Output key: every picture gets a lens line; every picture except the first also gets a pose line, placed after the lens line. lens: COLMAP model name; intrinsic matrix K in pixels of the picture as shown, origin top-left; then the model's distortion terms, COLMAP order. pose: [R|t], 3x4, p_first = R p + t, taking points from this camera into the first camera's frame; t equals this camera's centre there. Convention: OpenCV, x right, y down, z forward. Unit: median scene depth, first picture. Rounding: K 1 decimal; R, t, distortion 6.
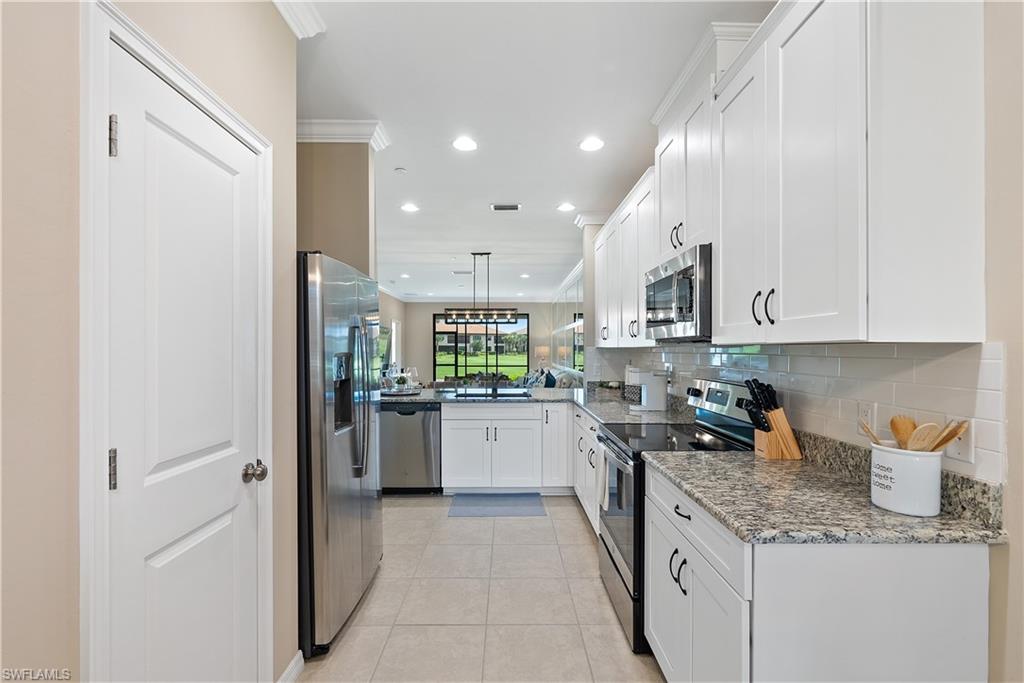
lens RADIAL K [[454.1, 0, 512.0], [0, 454.1, 341.5], [0, 0, 1]] dist [-0.000263, -0.000139]
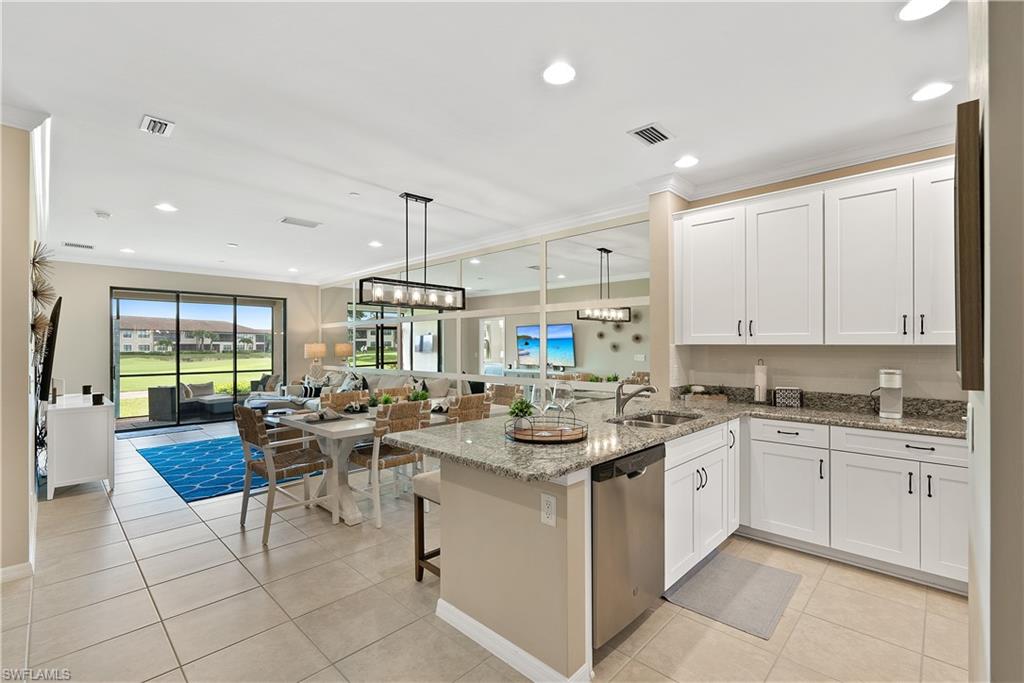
lens RADIAL K [[463.8, 0, 512.0], [0, 463.8, 341.5], [0, 0, 1]] dist [0.001516, 0.000310]
pose [[0.713921, -0.002523, 0.700222, -0.229775], [-0.003160, 0.999972, 0.006825, 0.000880], [-0.700219, -0.007086, 0.713893, 0.234728]]
